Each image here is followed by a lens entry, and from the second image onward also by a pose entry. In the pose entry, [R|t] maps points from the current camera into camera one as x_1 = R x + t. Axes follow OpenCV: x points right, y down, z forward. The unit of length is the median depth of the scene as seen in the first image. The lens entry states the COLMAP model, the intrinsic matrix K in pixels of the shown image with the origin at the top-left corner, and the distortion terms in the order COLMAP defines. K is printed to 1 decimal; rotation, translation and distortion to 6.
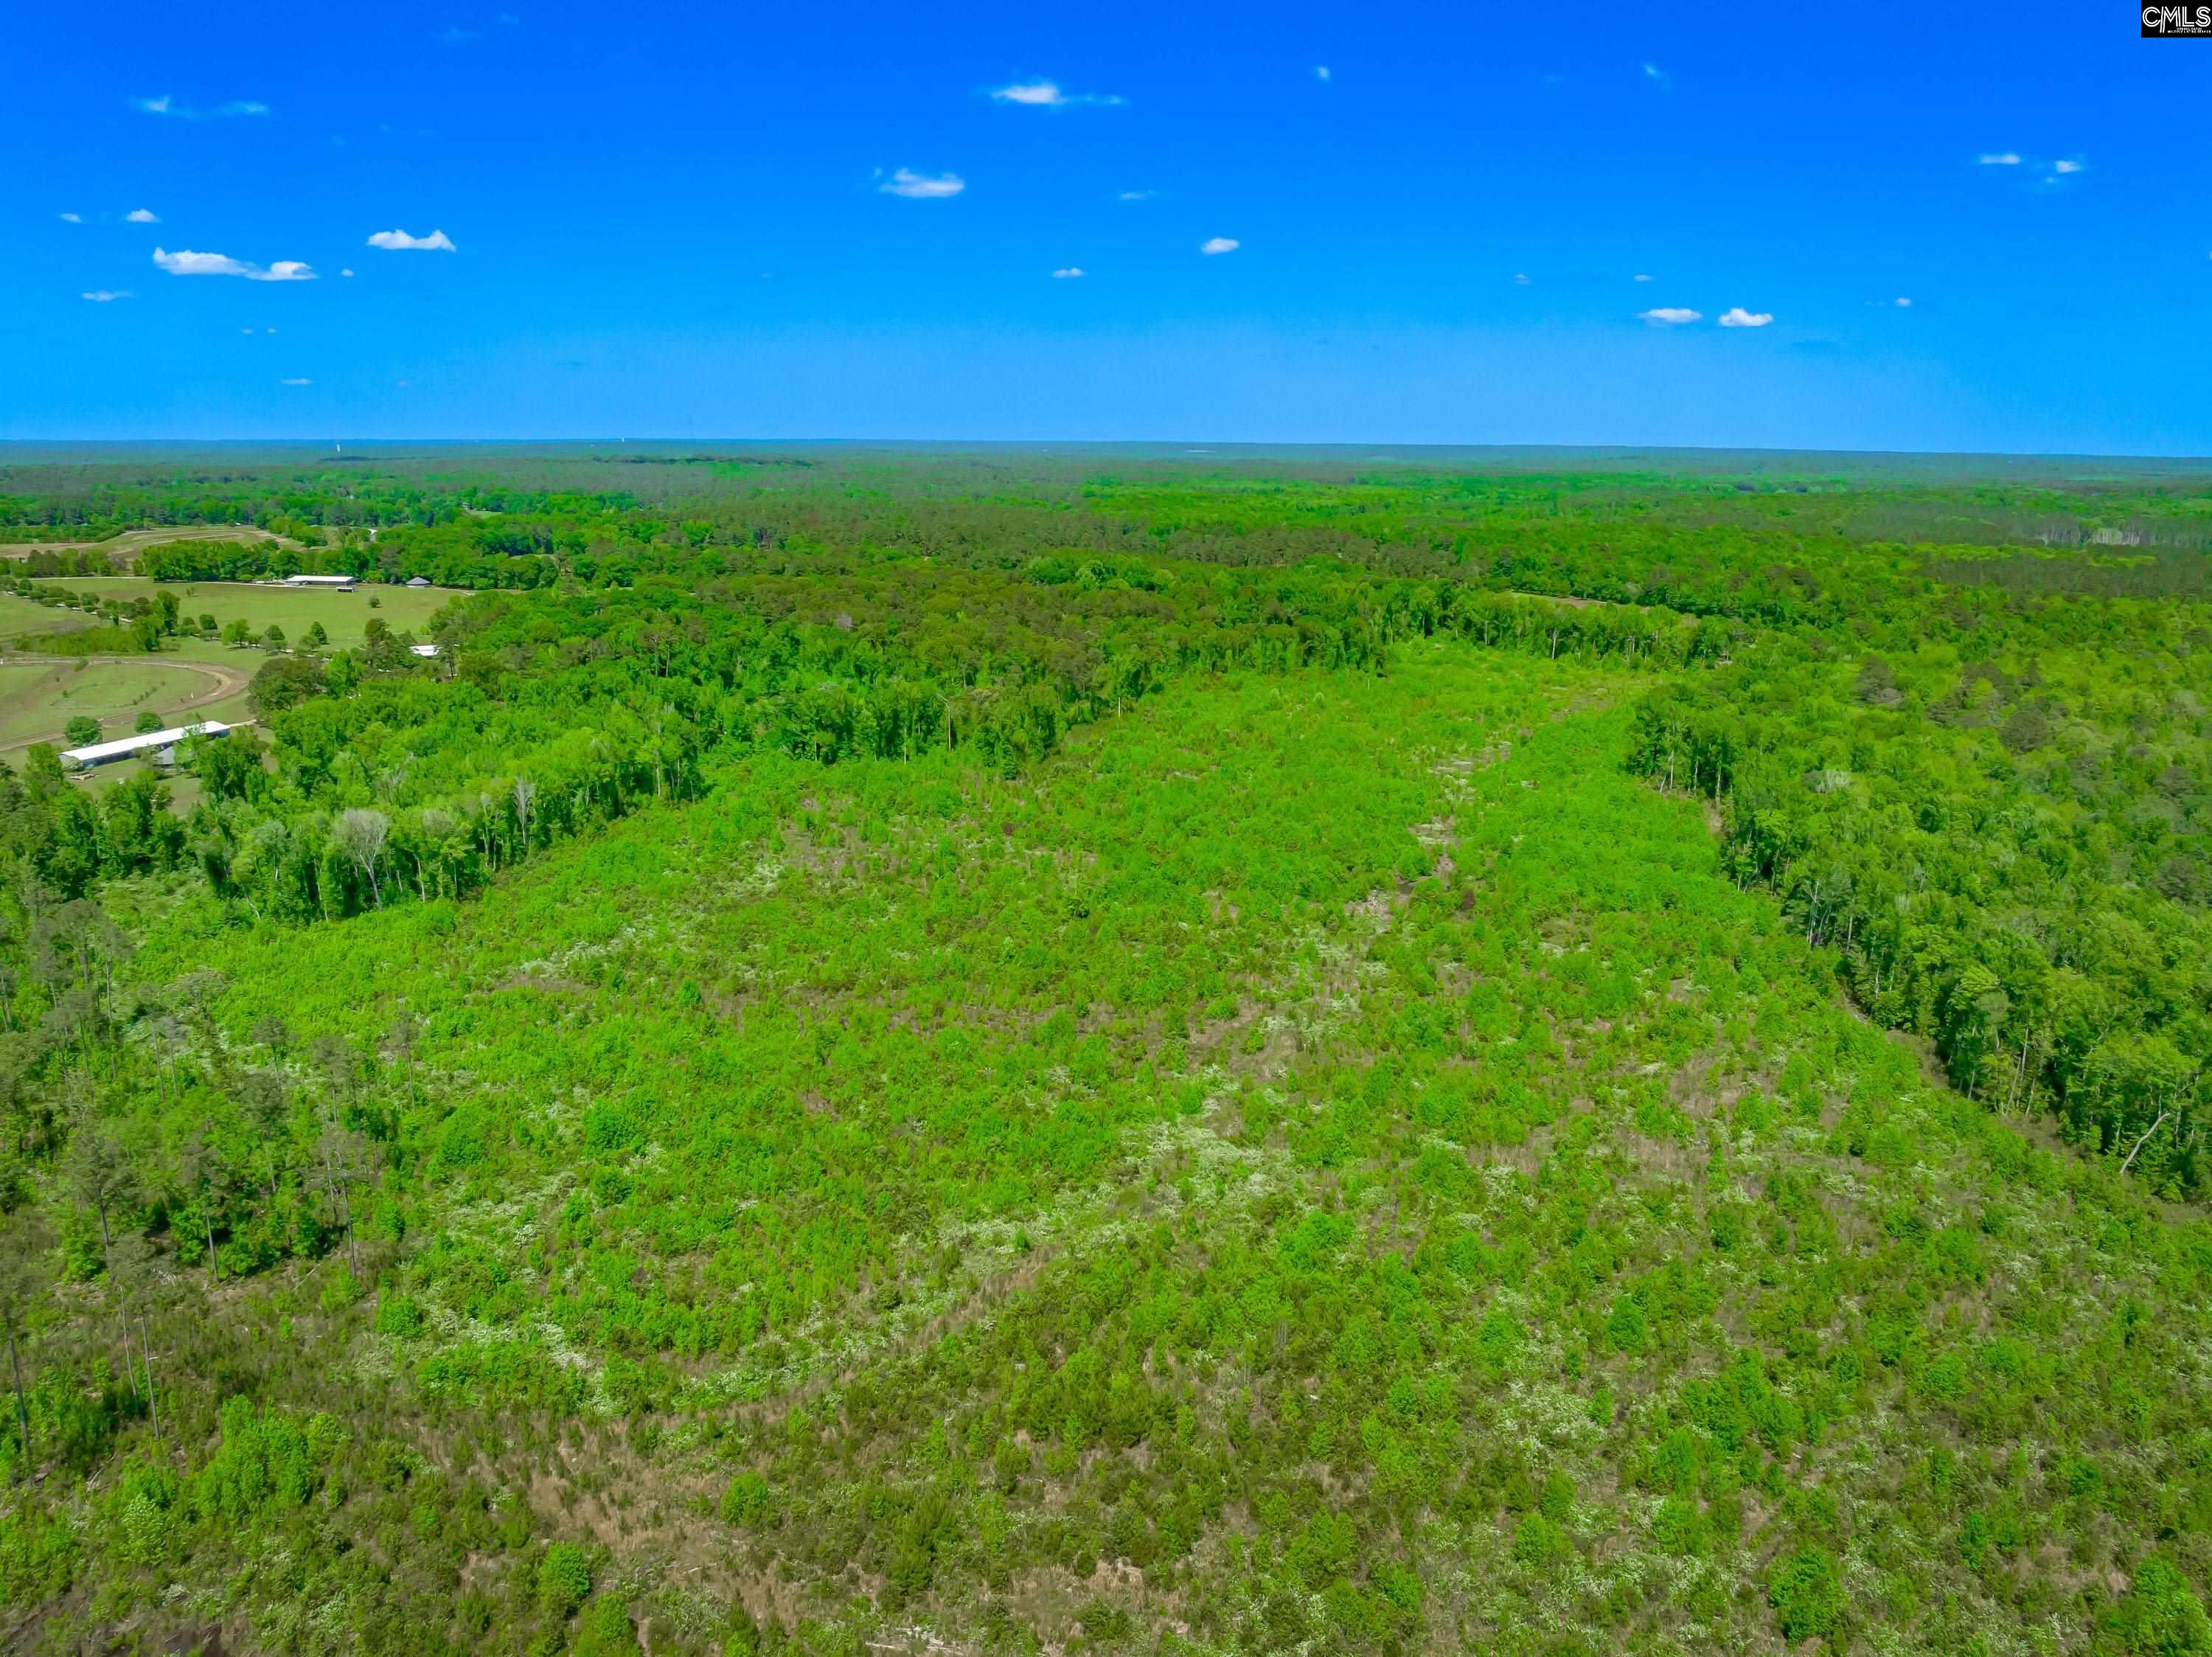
lens RADIAL K [[1553.0, 0, 1094.8], [0, 1553.0, 829.9], [0, 0, 1]] dist [-0.045166, 0.010107]
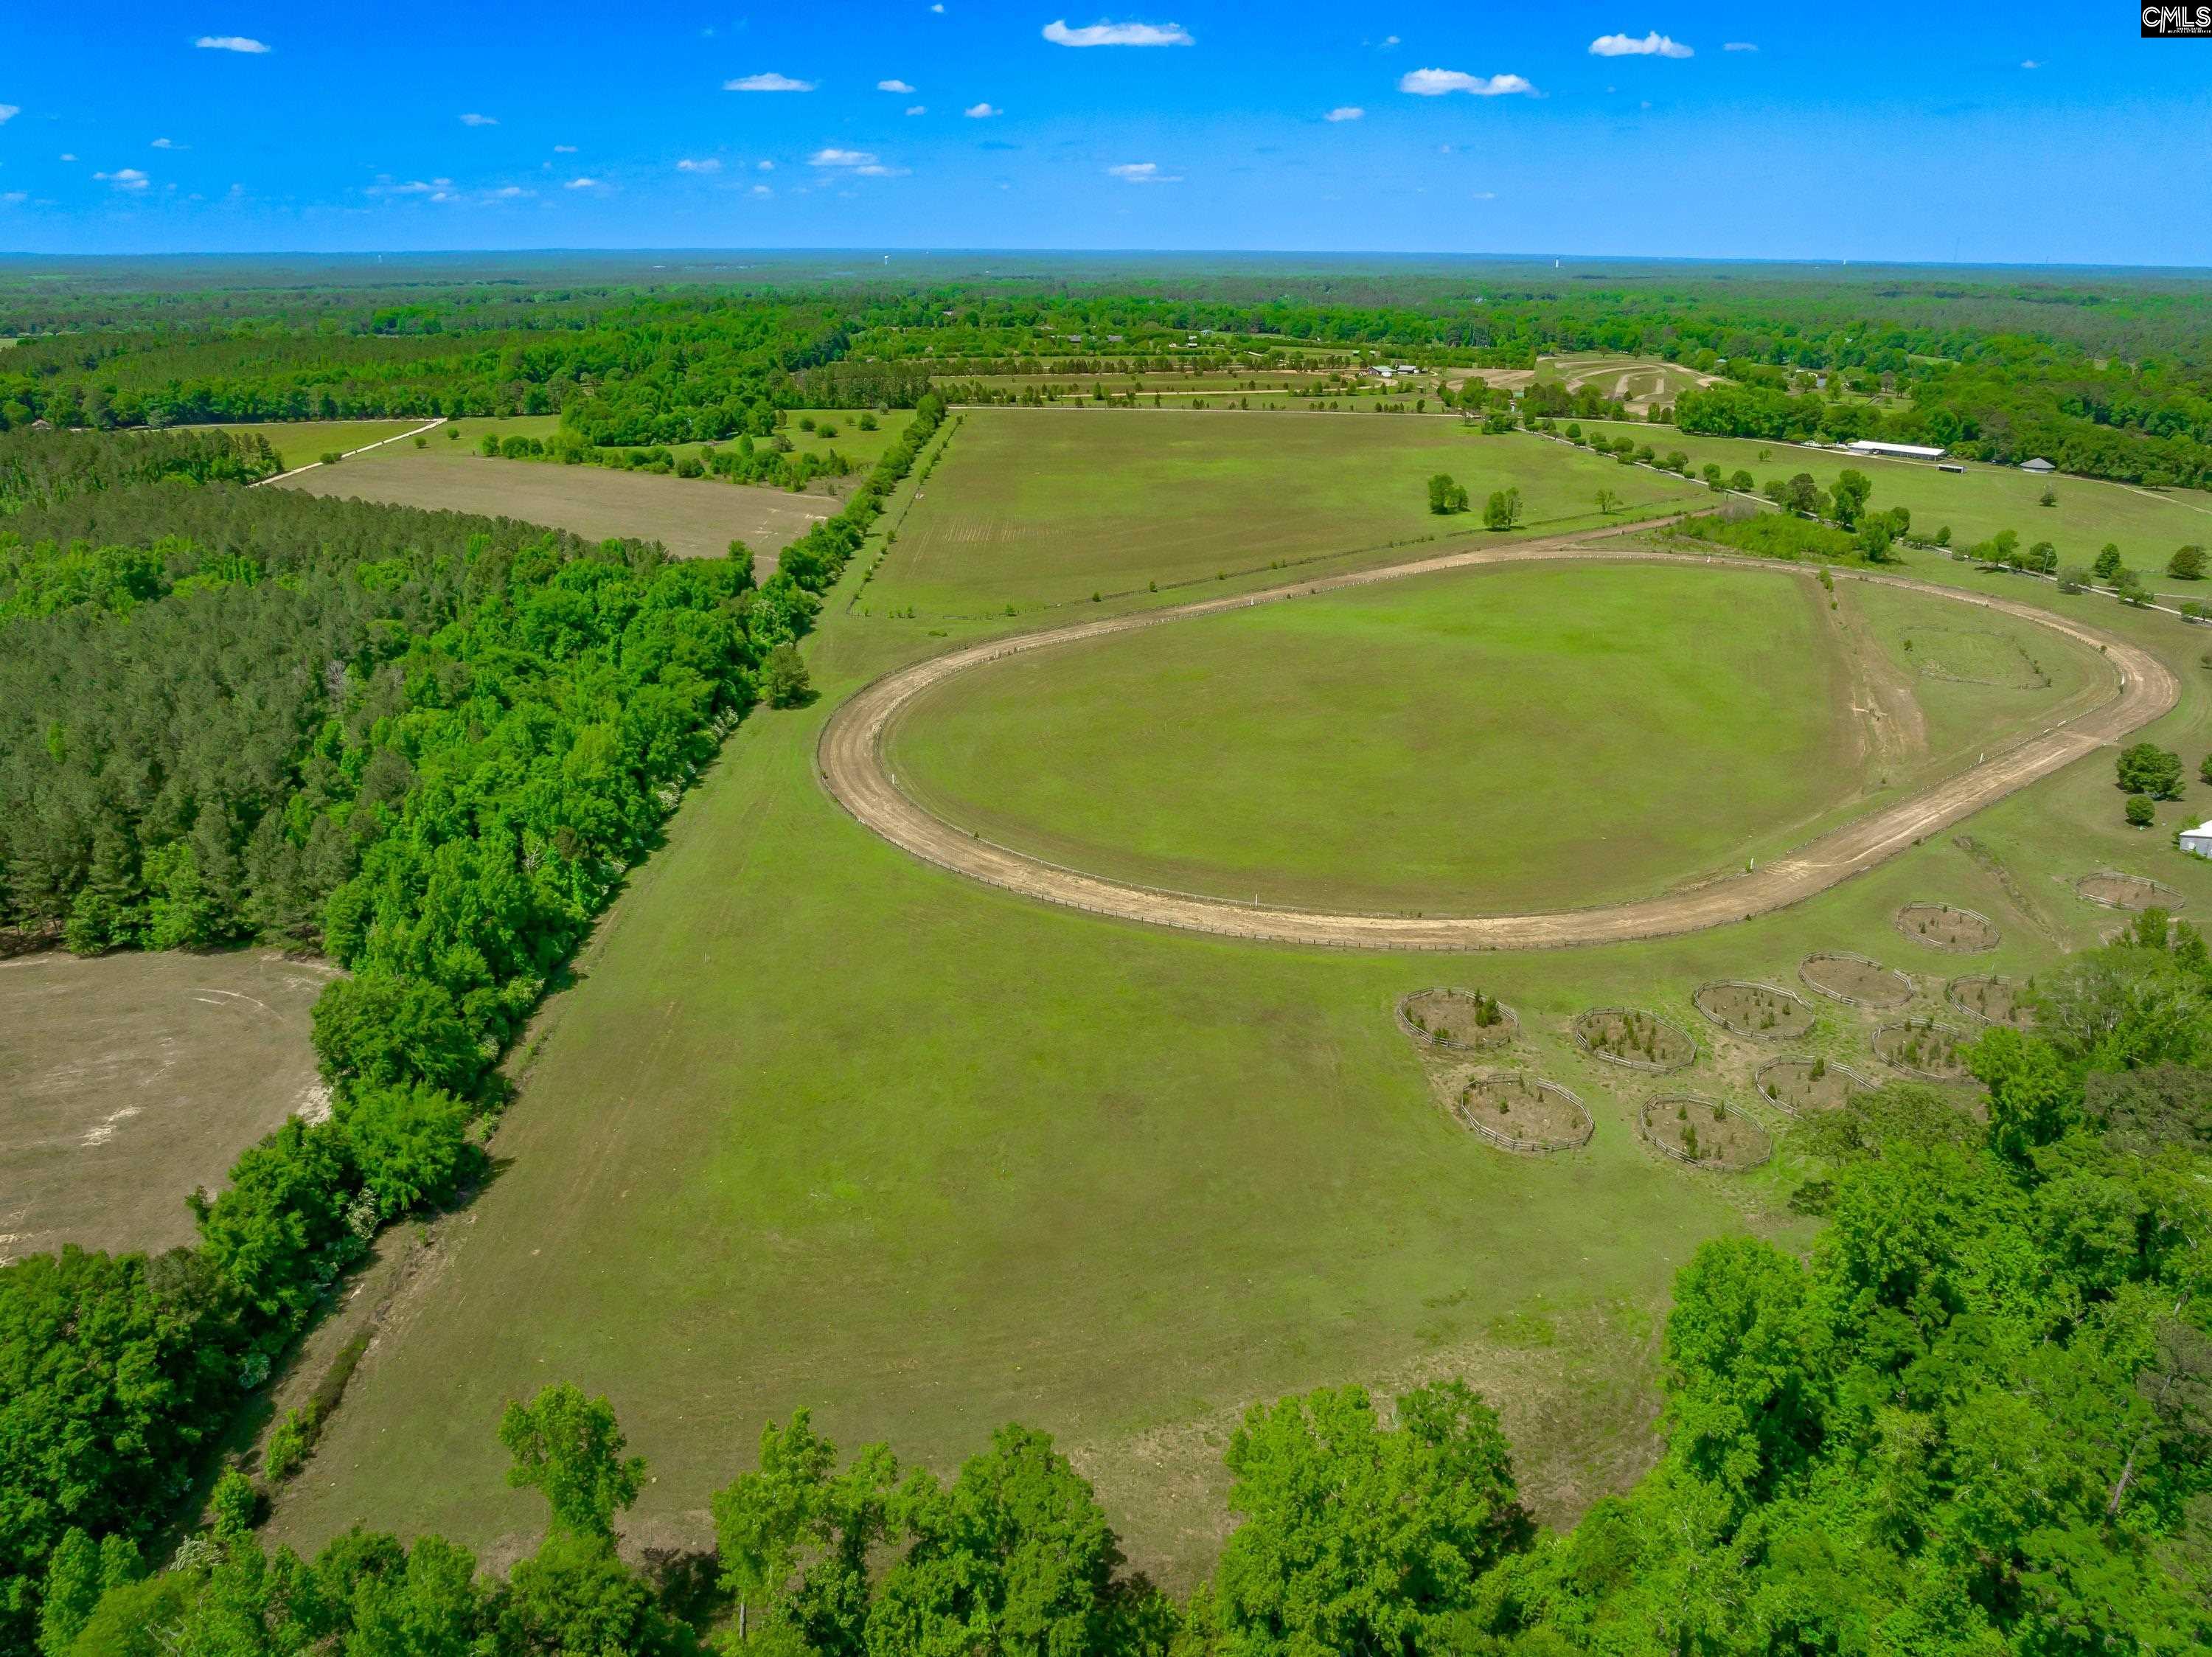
lens RADIAL K [[1553.0, 0, 1115.4], [0, 1553.0, 827.0], [0, 0, 1]] dist [-0.045166, 0.010107]
pose [[0.777887, 0.219210, -0.588931, -0.436288], [-0.155033, 0.975161, 0.158197, -0.051980], [0.608980, -0.031755, 0.792549, 0.186812]]
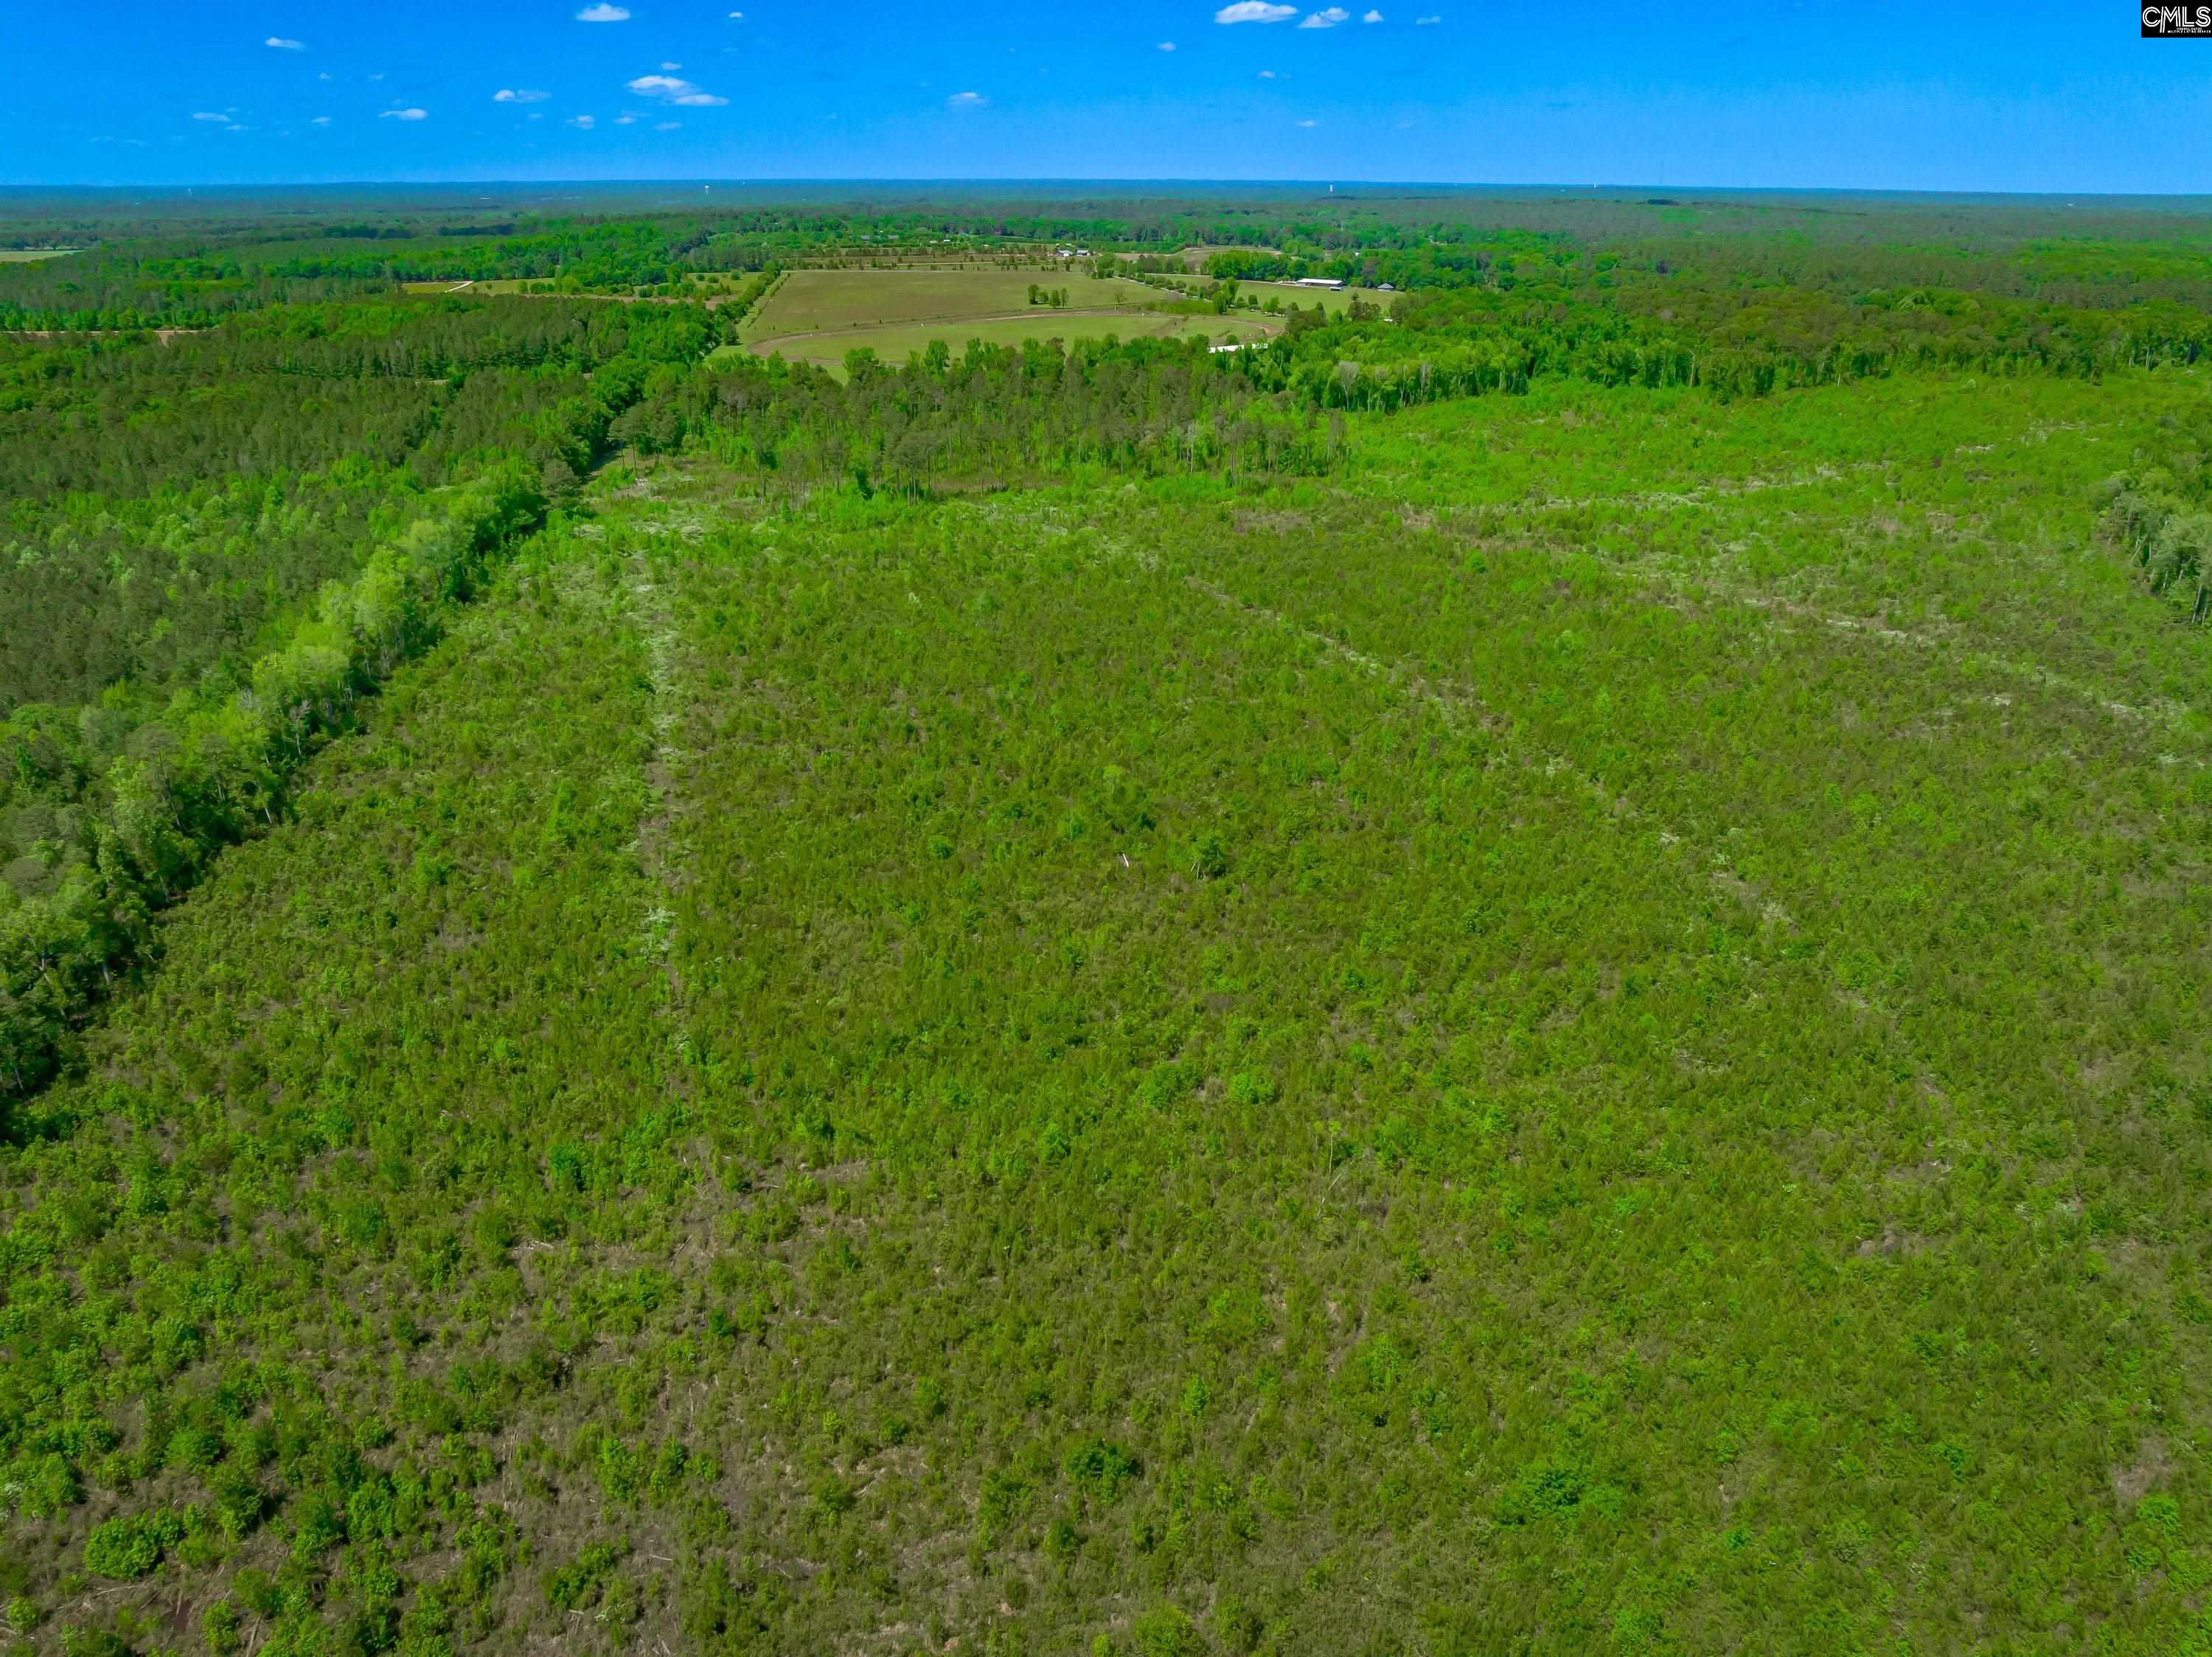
lens RADIAL K [[1553.0, 0, 1101.1], [0, 1553.0, 840.8], [0, 0, 1]] dist [-0.045166, 0.010107]
pose [[0.835832, 0.213440, -0.505794, 0.205297], [-0.132479, 0.972517, 0.191469, 0.123913], [0.532760, -0.093028, 0.841137, -0.465573]]
